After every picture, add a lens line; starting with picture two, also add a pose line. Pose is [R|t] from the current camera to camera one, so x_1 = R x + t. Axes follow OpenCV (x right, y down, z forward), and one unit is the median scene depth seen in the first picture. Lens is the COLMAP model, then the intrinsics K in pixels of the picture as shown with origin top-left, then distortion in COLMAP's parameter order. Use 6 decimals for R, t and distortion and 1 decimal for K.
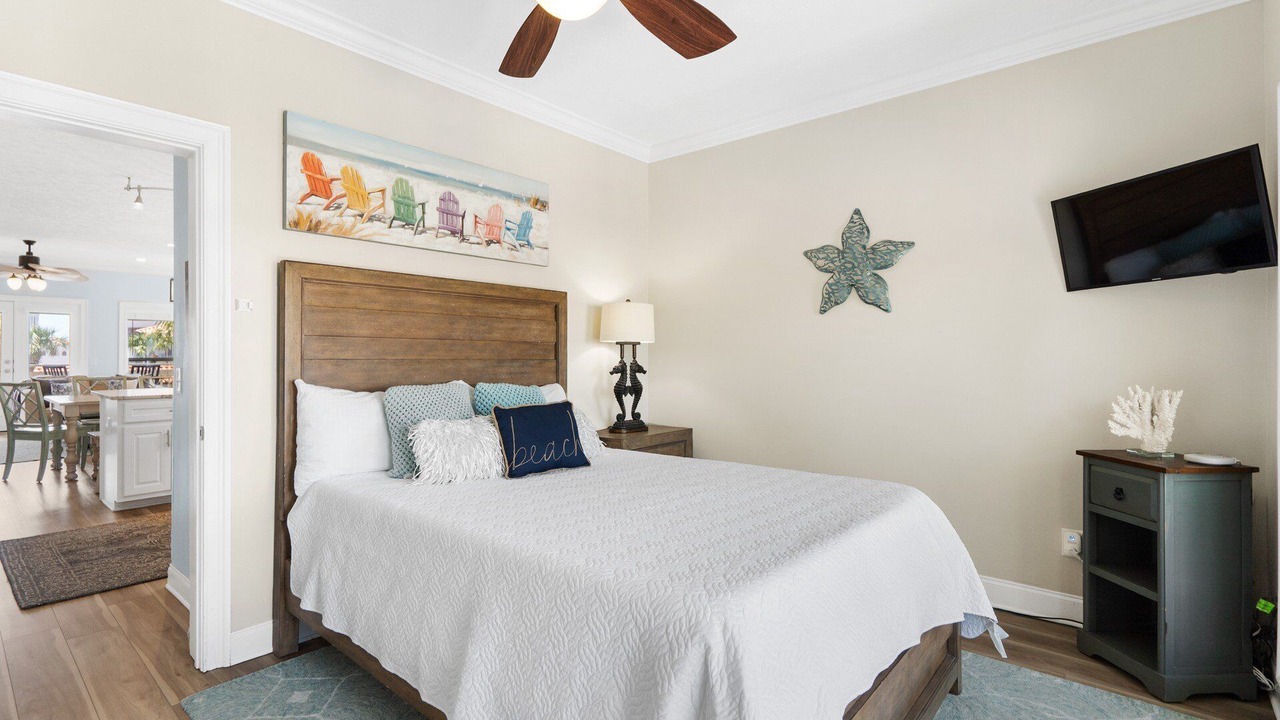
lens RADIAL K [[601.2, 0, 635.8], [0, 601.2, 352.1], [0, 0, 1]] dist [-0.005274, -0.000875]
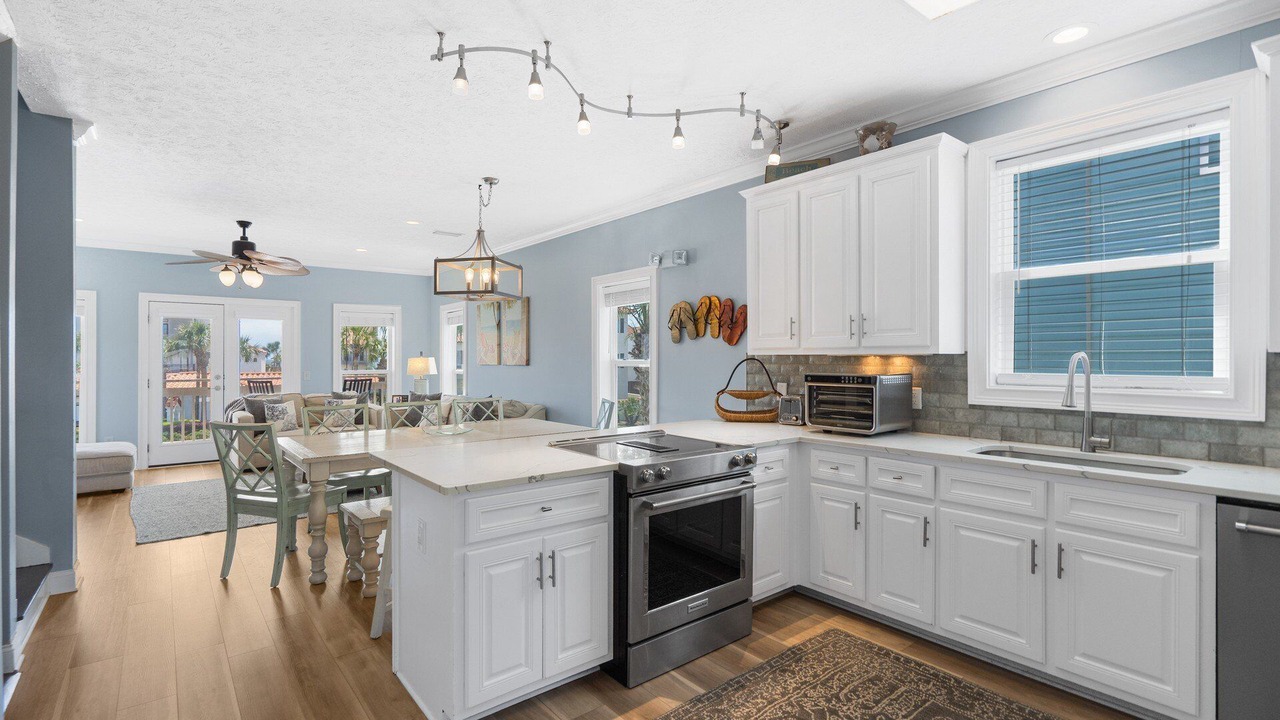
lens RADIAL K [[601.2, 0, 643.0], [0, 601.2, 357.3], [0, 0, 1]] dist [-0.005274, -0.000875]
pose [[0.983036, -0.002080, -0.183403, -0.372004], [0.002174, 0.999998, 0.000314, -0.011637], [0.183402, -0.000707, 0.983038, 0.338127]]
